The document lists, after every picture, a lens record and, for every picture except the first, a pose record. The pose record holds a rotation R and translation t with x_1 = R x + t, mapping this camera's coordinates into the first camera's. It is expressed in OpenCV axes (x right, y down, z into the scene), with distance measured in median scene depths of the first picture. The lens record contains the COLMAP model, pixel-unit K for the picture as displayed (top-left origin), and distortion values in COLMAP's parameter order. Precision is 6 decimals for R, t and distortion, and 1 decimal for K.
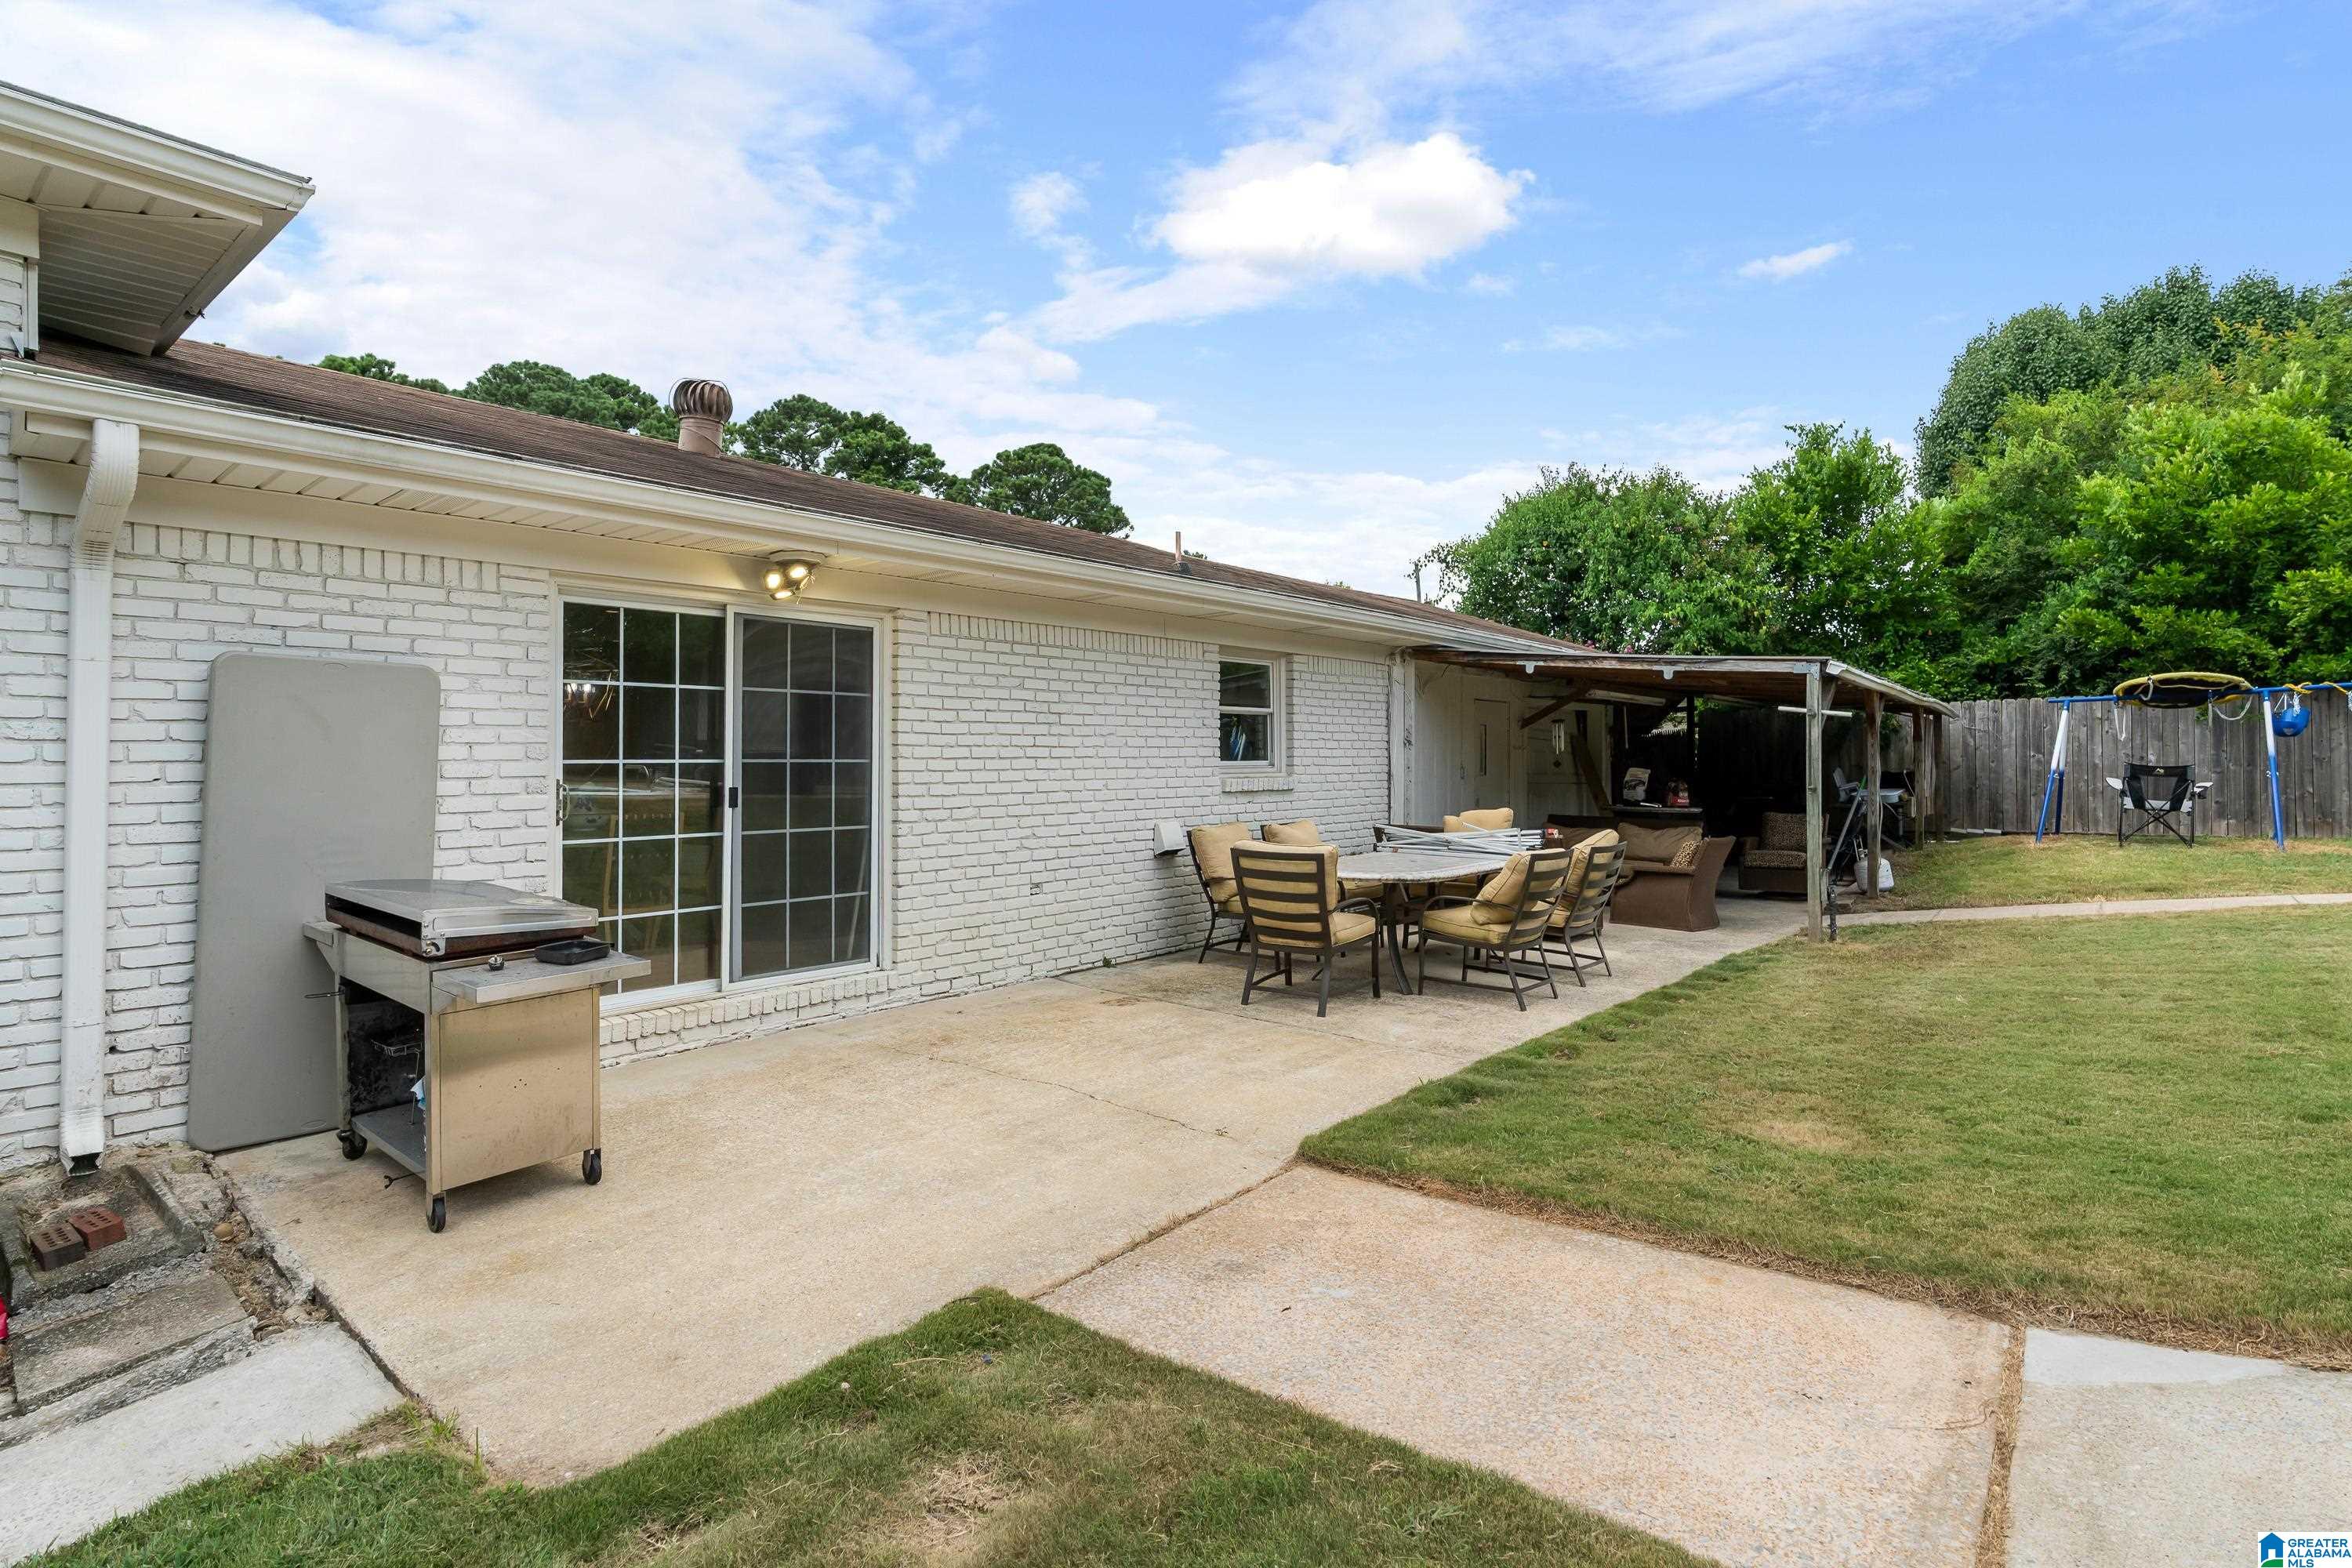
lens RADIAL K [[1156.0, 0, 1160.0], [0, 1156.0, 758.3], [0, 0, 1]] dist [-0.004725, -0.000430]
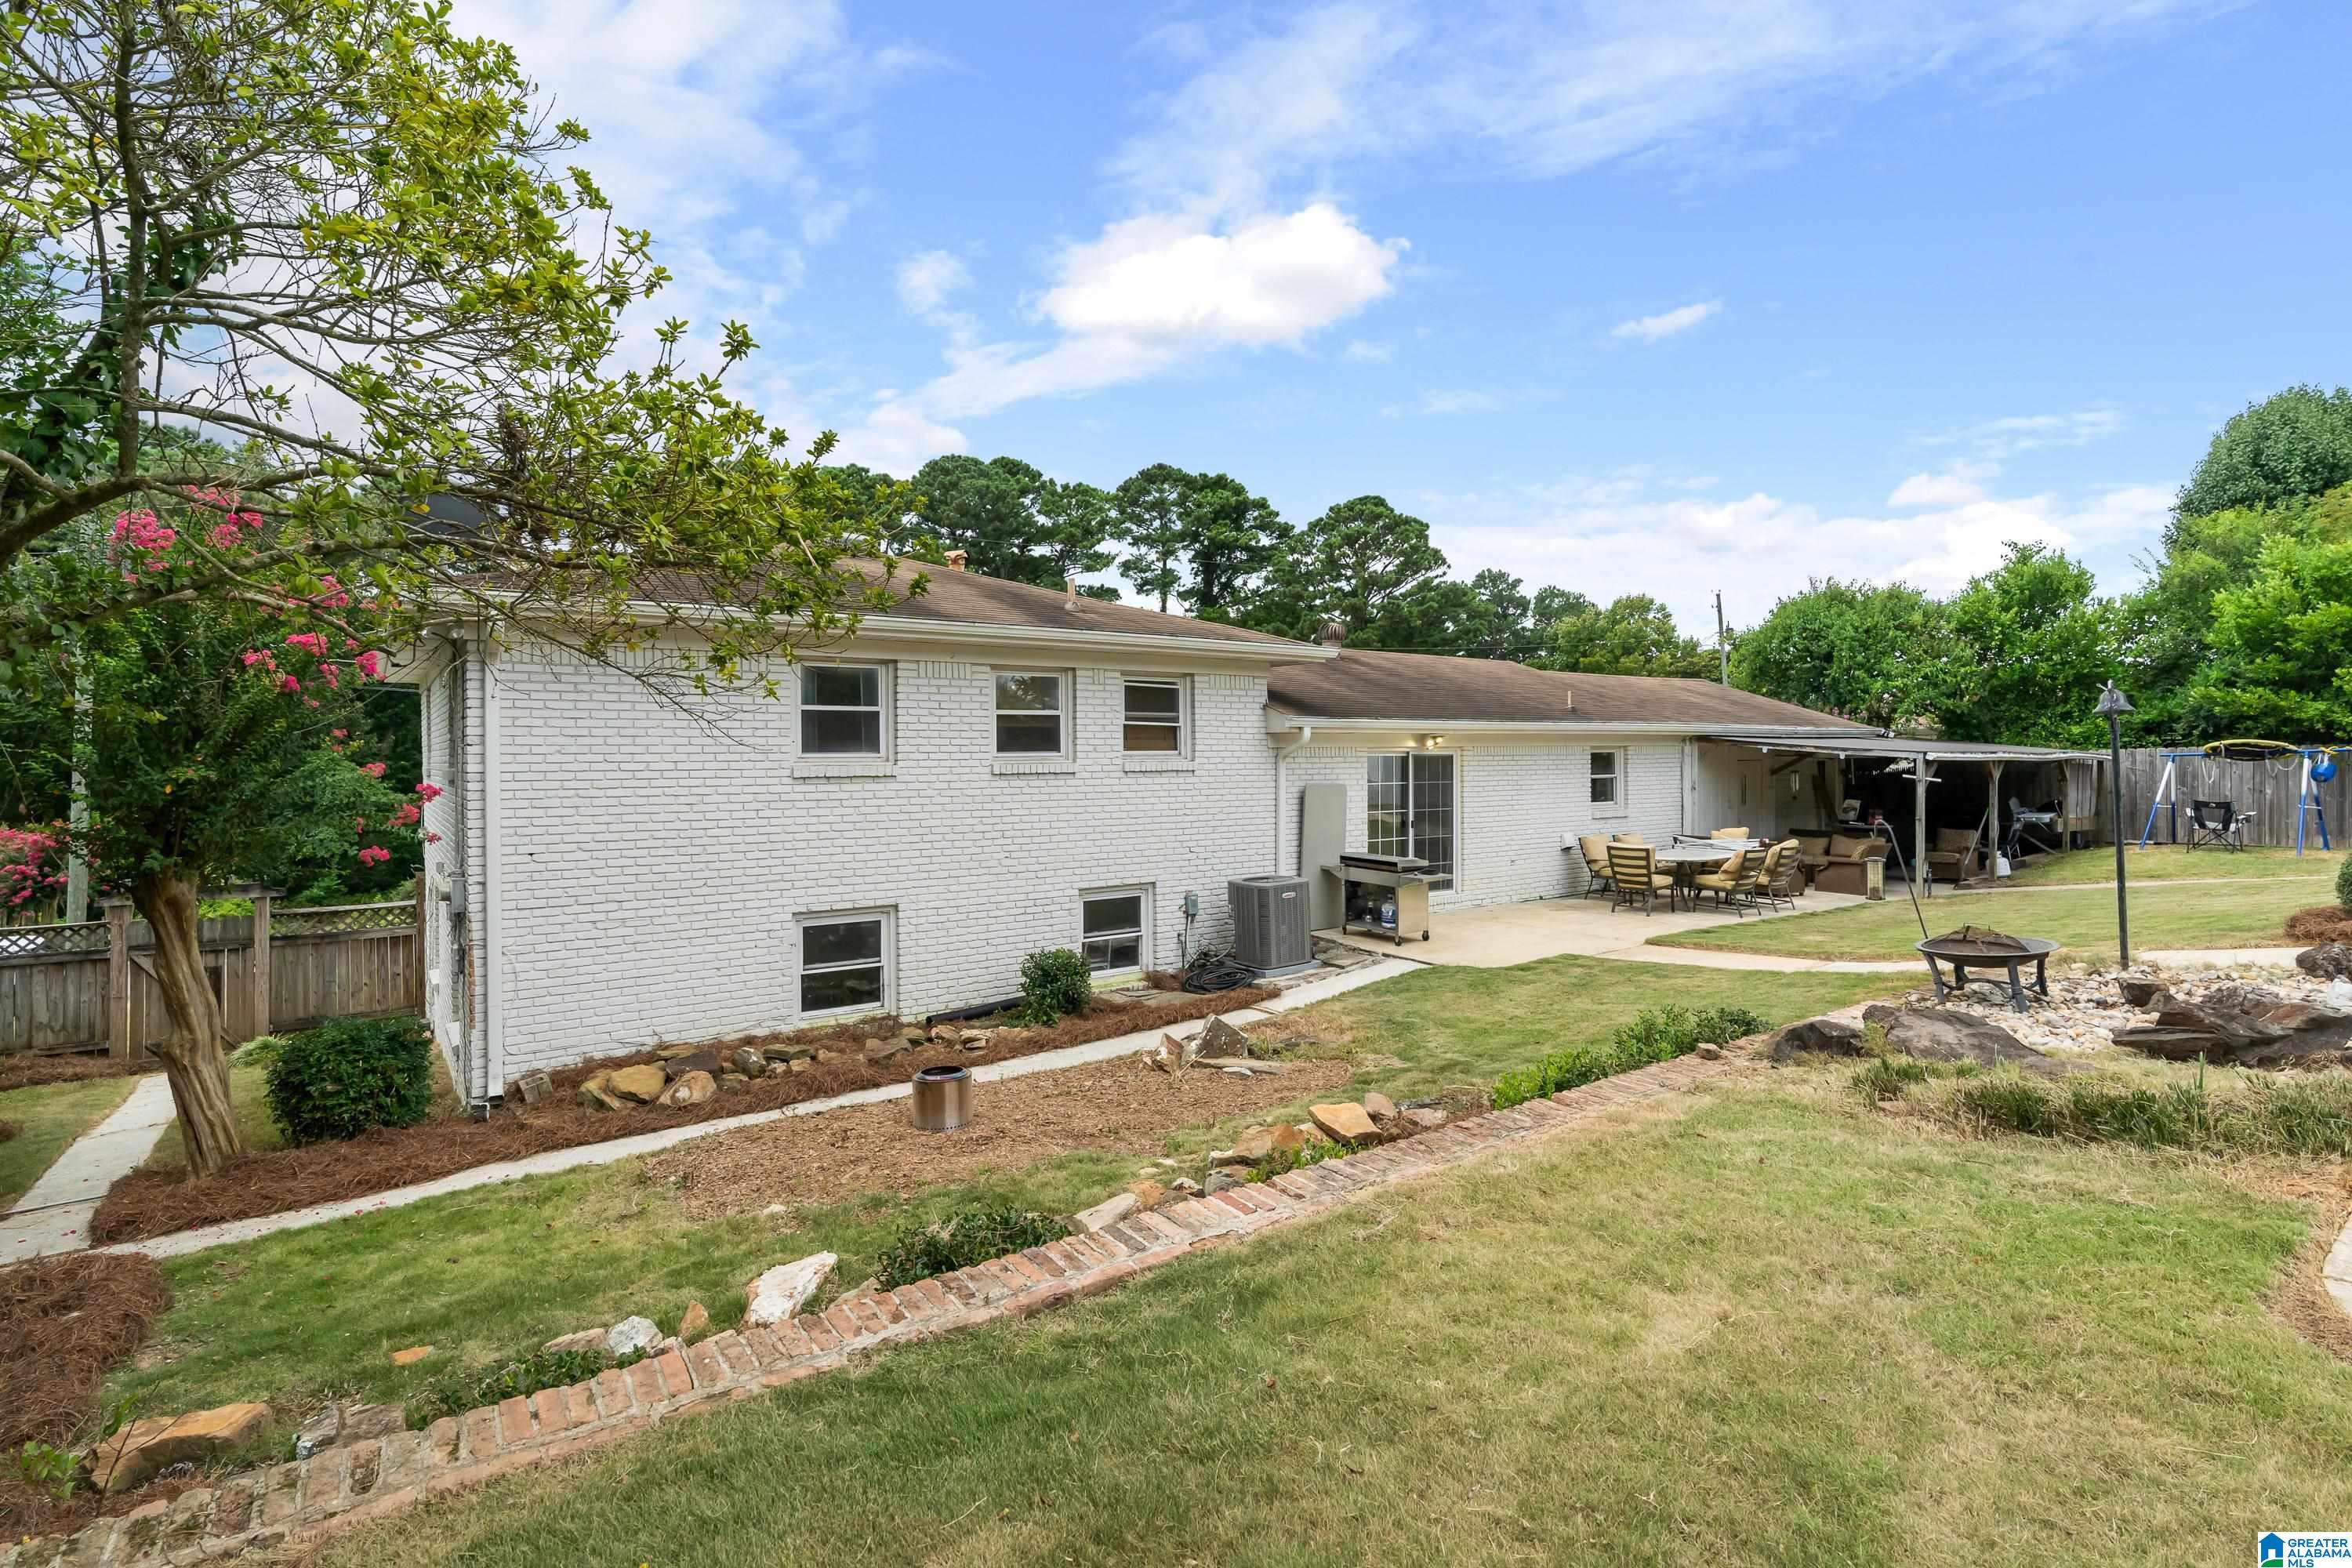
lens RADIAL K [[1114.7, 0, 1176.0], [0, 1114.7, 784.0], [0, 0, 1]] dist [-0.005292, -0.000578]
pose [[0.971230, -0.001070, -0.238140, -0.117033], [0.006331, 0.999753, 0.021325, -0.047881], [0.238058, -0.022219, 0.970997, -0.657639]]
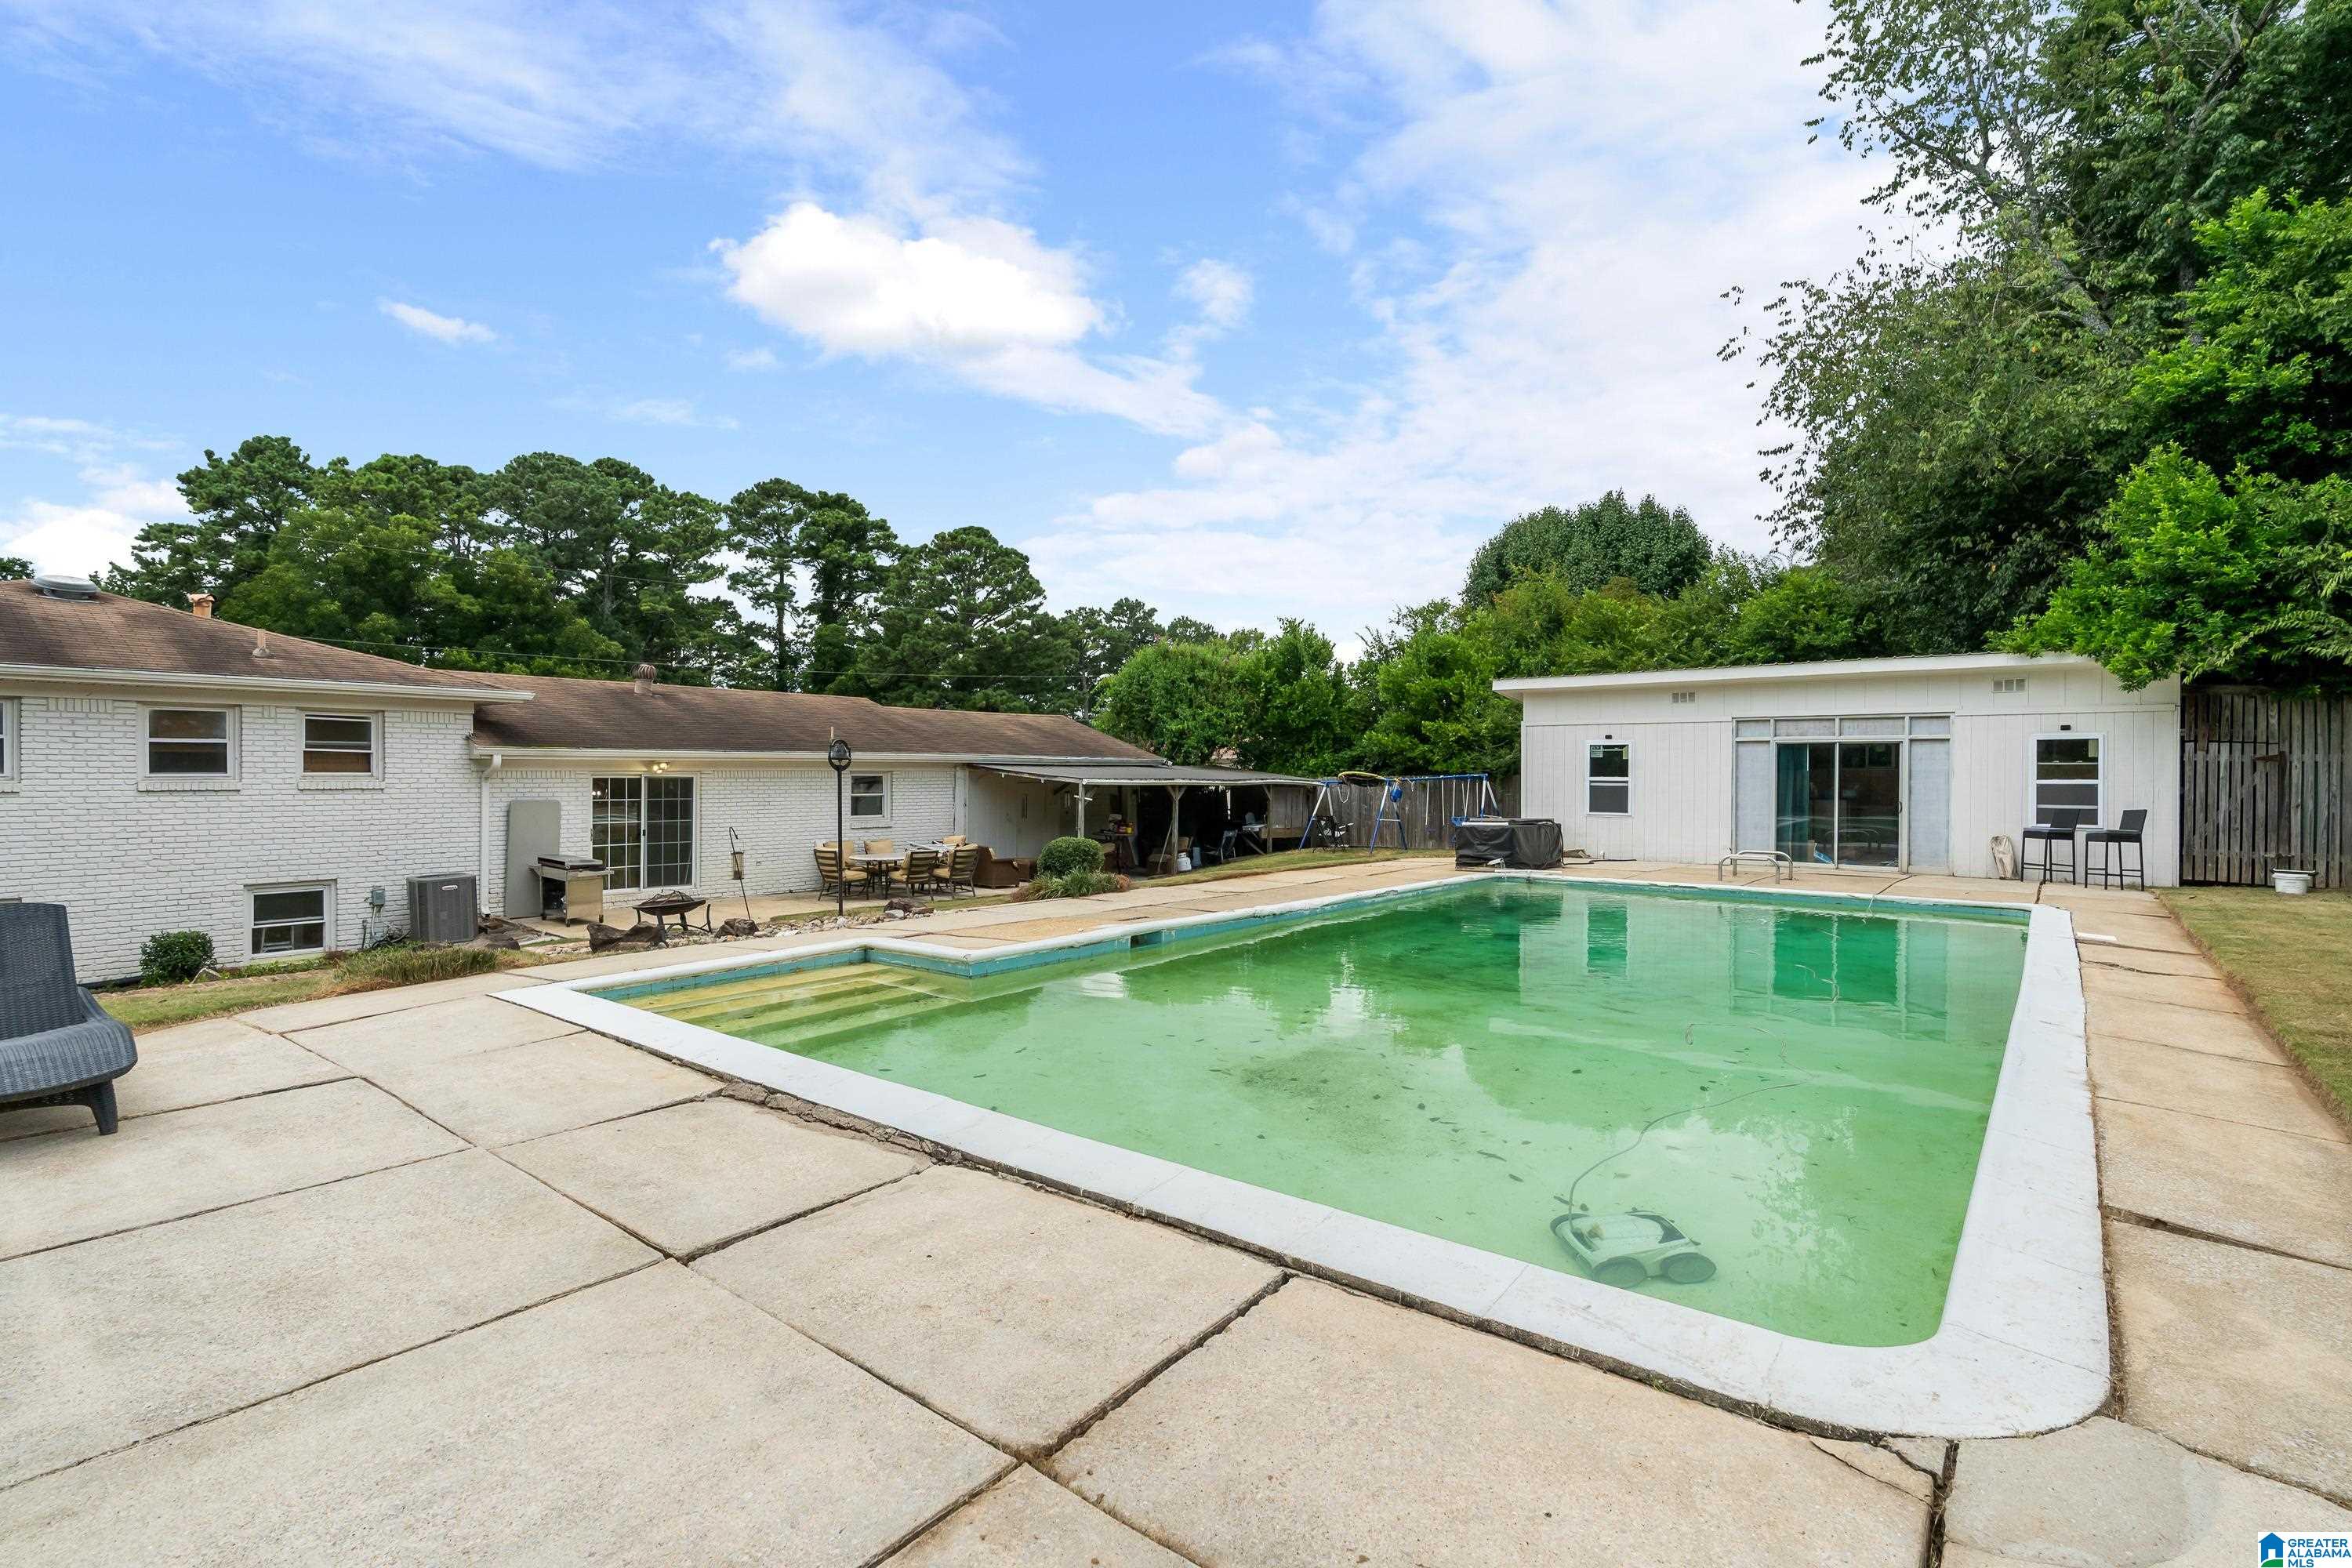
lens RADIAL K [[1112.1, 0, 1176.0], [0, 1112.1, 784.0], [0, 0, 1]] dist [0.001841, 0.000459]
pose [[0.999753, 0.004854, 0.021682, 0.442142], [-0.005042, 0.999950, 0.008640, -0.057601], [-0.021639, -0.008747, 0.999728, -0.904424]]
